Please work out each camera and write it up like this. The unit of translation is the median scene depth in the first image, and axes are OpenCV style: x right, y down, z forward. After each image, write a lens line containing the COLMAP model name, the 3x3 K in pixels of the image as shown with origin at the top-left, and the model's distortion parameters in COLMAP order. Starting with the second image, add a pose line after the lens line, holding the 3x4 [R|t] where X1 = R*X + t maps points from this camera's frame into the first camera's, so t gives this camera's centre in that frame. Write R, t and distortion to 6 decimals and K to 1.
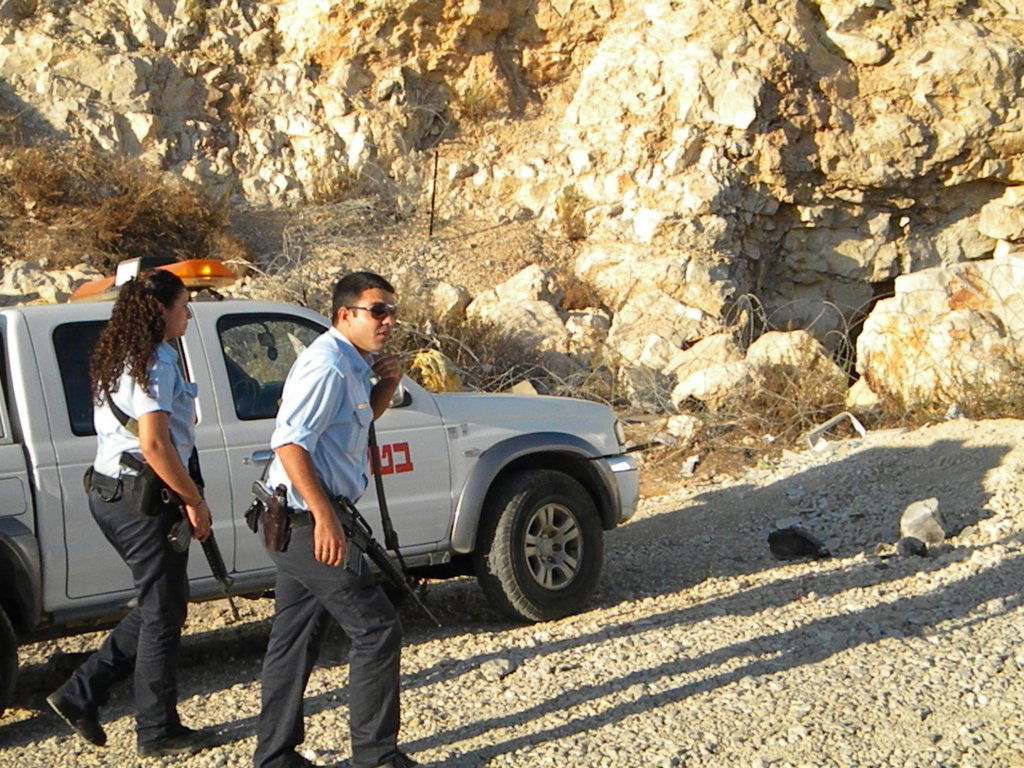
lens RADIAL K [[1659.7, 0, 512.0], [0, 1659.7, 384.0], [0, 0, 1]] dist [0.128457, 0.098508]
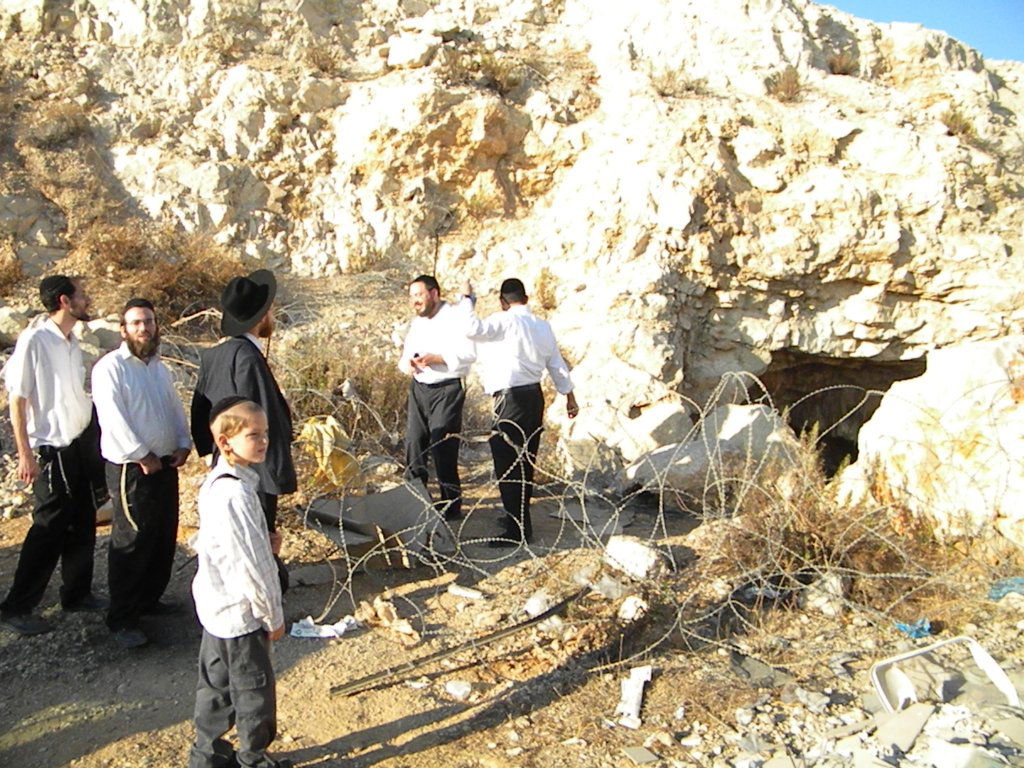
lens RADIAL K [[865.5, 0, 498.4], [0, 865.5, 368.5], [0, 0, 1]] dist [-0.191987, 0.180920]
pose [[0.998191, 0.035468, -0.048553, 0.032689], [-0.036810, 0.998957, -0.027018, -0.021017], [0.047544, 0.028757, 0.998455, 0.327398]]
